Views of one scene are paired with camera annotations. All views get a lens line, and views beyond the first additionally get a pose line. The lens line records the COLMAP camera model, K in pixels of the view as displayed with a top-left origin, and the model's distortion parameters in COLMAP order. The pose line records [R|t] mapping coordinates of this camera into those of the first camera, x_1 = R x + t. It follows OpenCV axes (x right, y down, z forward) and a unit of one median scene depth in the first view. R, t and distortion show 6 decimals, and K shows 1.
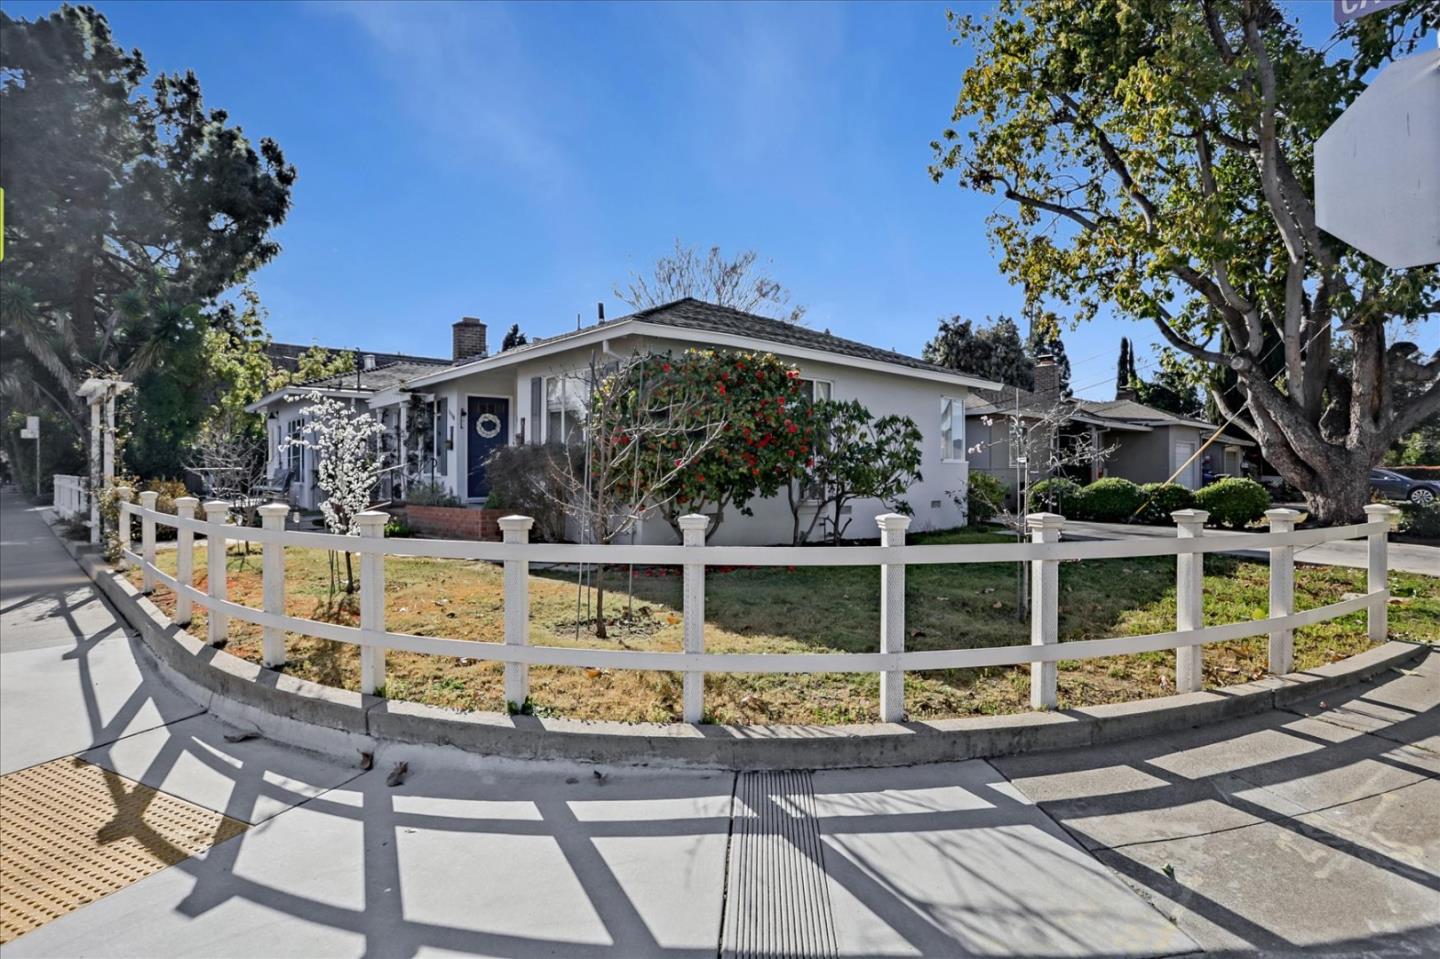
lens RADIAL K [[709.8, 0, 723.6], [0, 709.8, 473.8], [0, 0, 1]] dist [-0.033944, 0.002335]
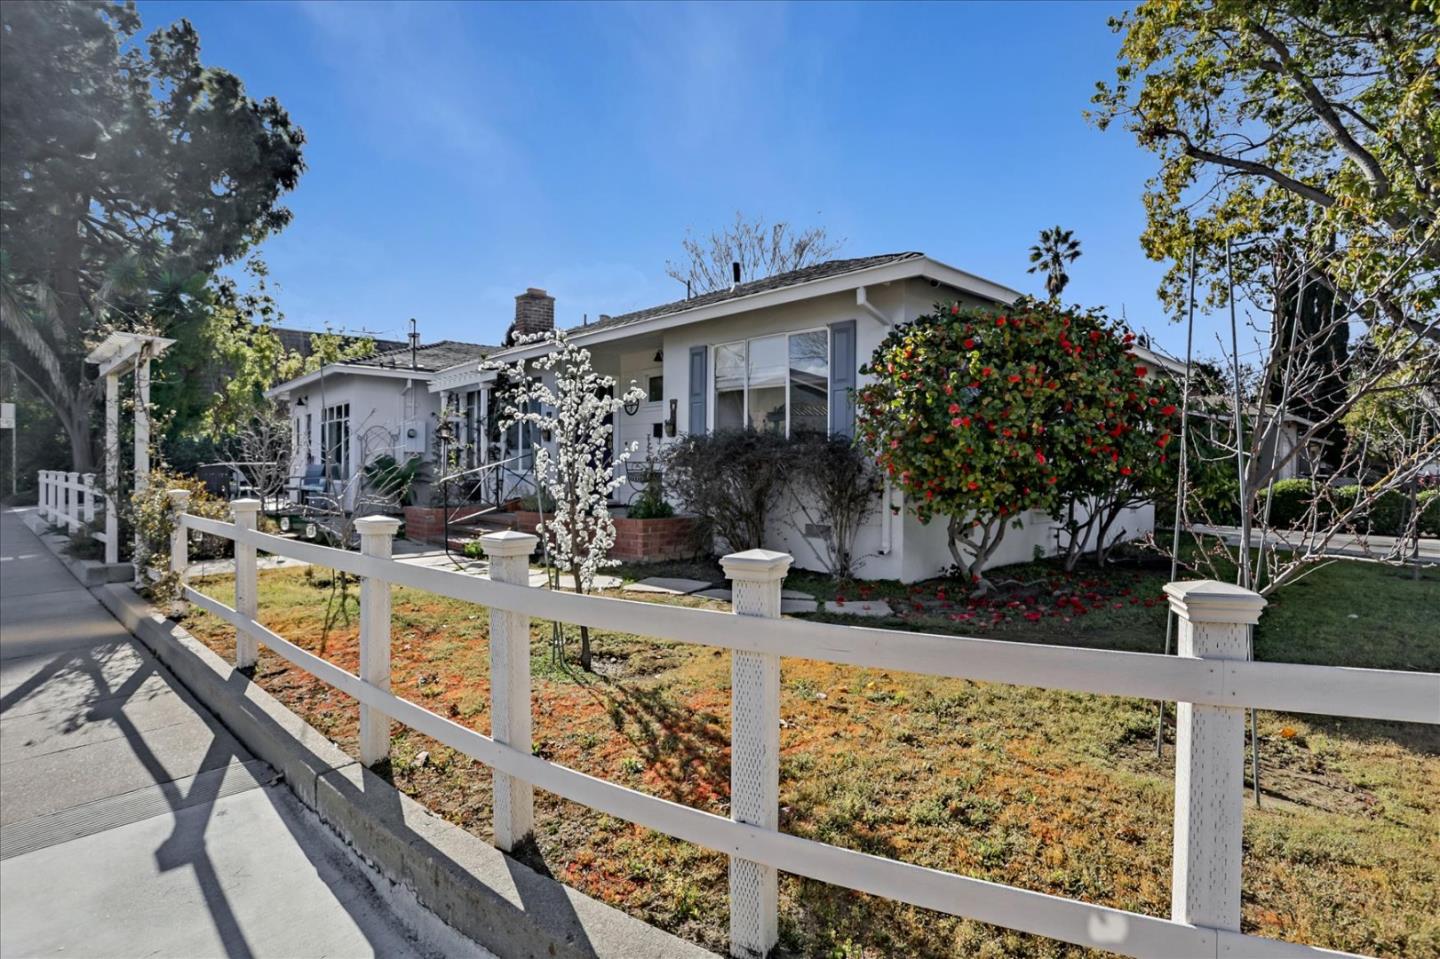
lens RADIAL K [[709.8, 0, 715.2], [0, 709.8, 476.8], [0, 0, 1]] dist [-0.033944, 0.002335]
pose [[0.999793, 0.005643, 0.019540, -0.163544], [-0.005746, 0.999970, 0.005206, 0.000258], [-0.019510, -0.005317, 0.999796, 0.145529]]
